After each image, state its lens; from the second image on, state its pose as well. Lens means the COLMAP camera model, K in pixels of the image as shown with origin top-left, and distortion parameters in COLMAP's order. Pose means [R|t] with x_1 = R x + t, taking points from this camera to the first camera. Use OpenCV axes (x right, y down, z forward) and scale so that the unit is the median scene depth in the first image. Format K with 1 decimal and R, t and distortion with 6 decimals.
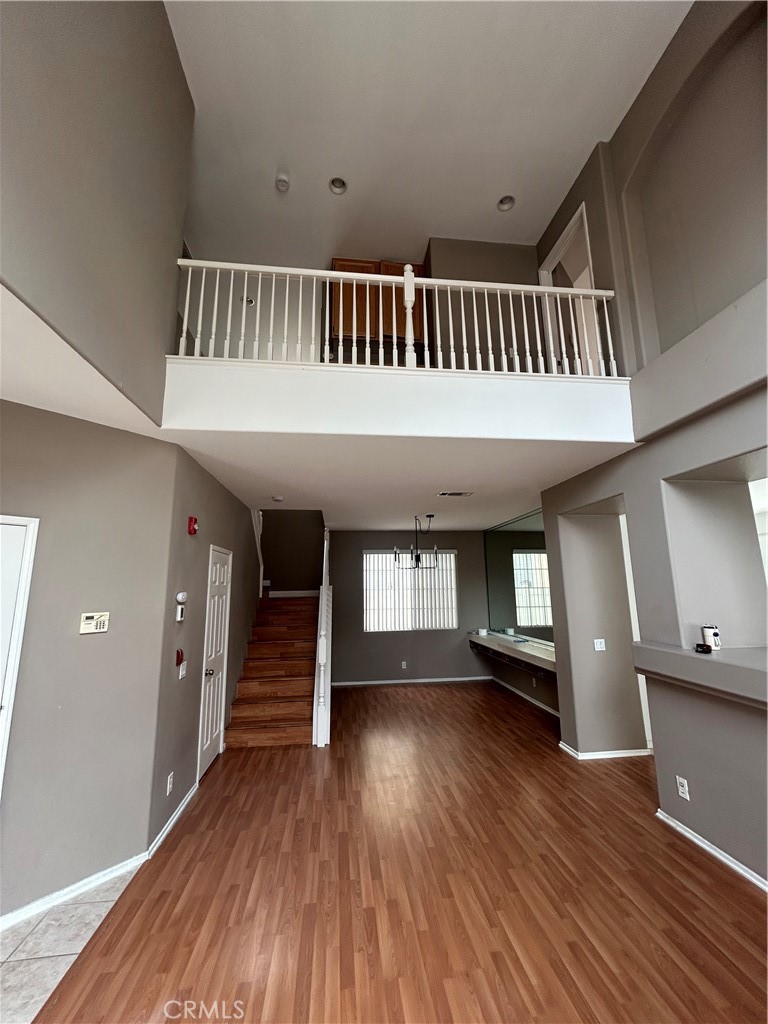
lens RADIAL K [[415.6, 0, 384.9], [0, 415.6, 512.0], [0, 0, 1]] dist [0.001405, 0.000054]
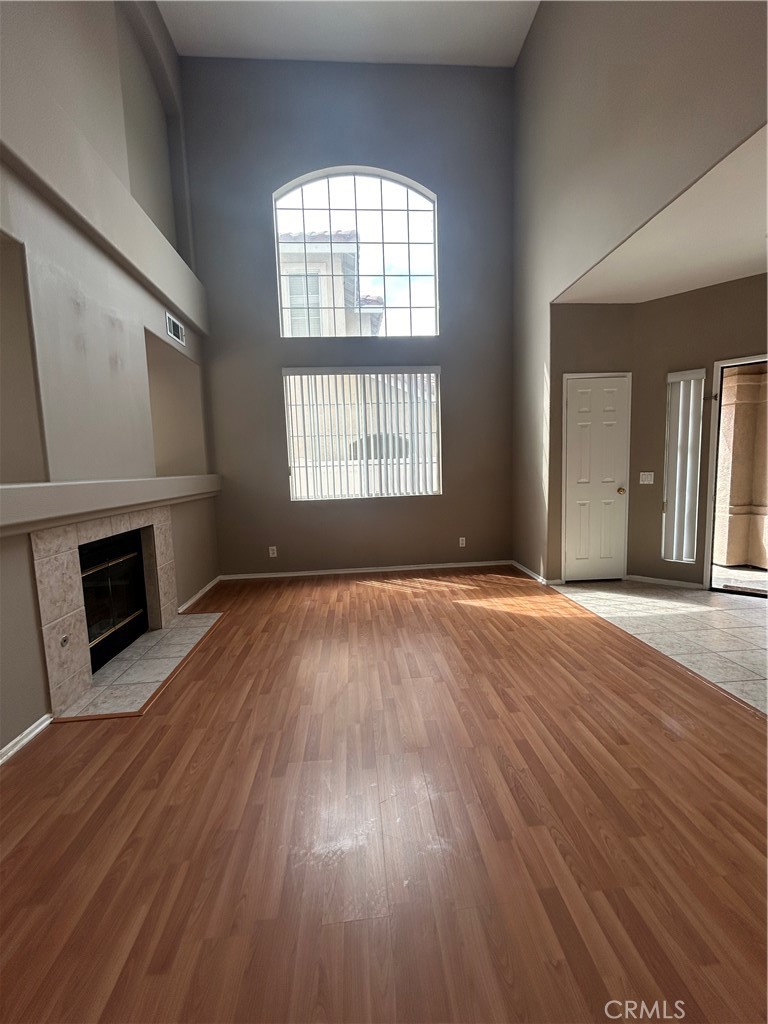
lens RADIAL K [[415.6, 0, 384.9], [0, 415.6, 512.0], [0, 0, 1]] dist [0.001405, 0.000054]
pose [[-0.998513, 0.041384, 0.035495, 0.069292], [0.038615, 0.996403, -0.075428, 0.224738], [-0.038489, -0.073945, -0.996519, 0.757397]]
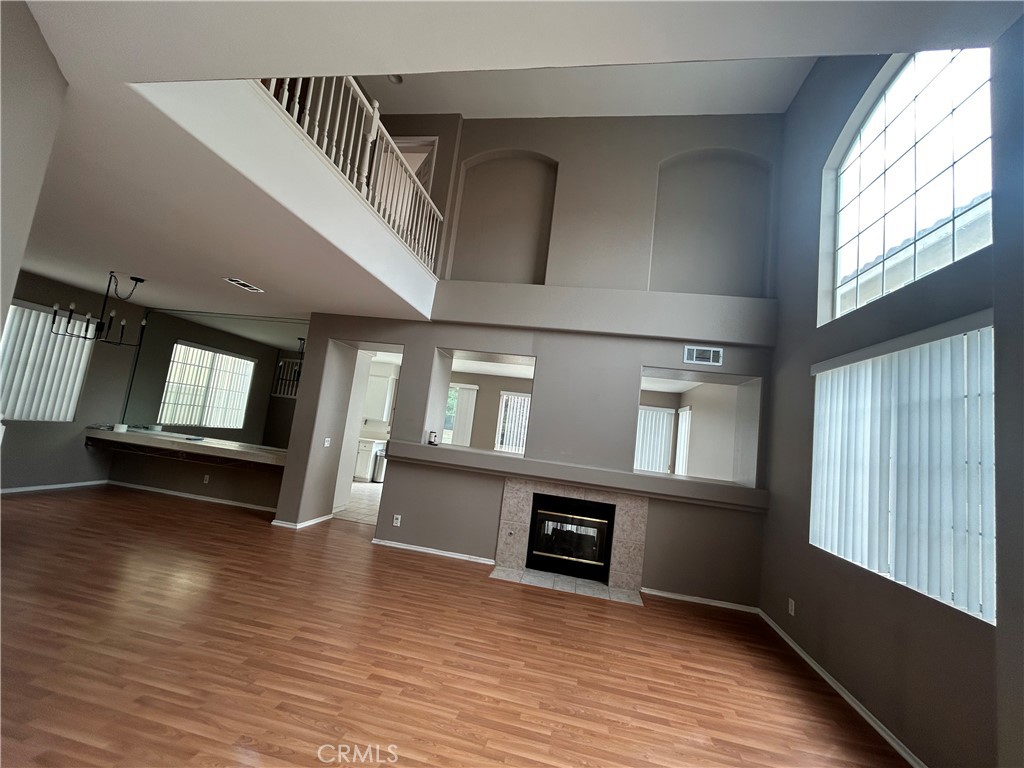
lens RADIAL K [[415.6, 0, 512.0], [0, 415.6, 384.0], [0, 0, 1]] dist [0.001405, 0.000054]
pose [[0.275199, 0.155368, 0.948750, -0.512892], [-0.293865, 0.953217, -0.070859, 0.057494], [-0.915373, -0.259304, 0.307982, 0.098504]]
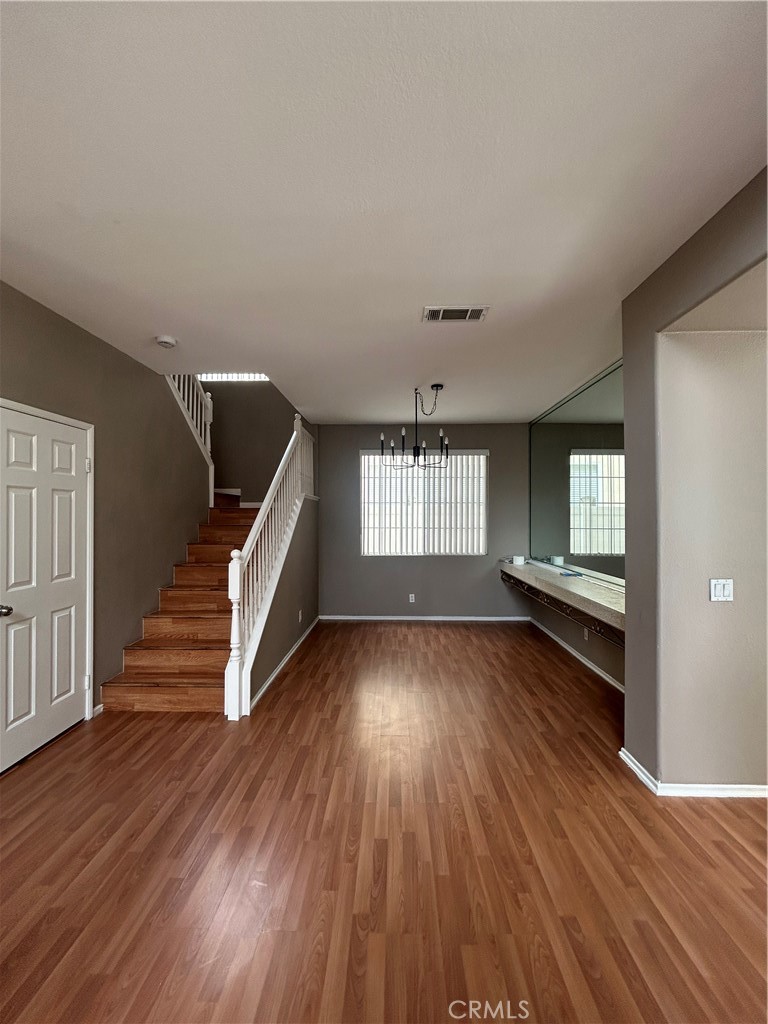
lens RADIAL K [[417.6, 0, 384.0], [0, 417.6, 512.0], [0, 0, 1]] dist [-0.001004, -0.000060]
pose [[0.990296, 0.014043, -0.138266, 0.152201], [0.010052, 0.985038, 0.172044, 0.115013], [0.138613, -0.171764, 0.975338, 0.398575]]
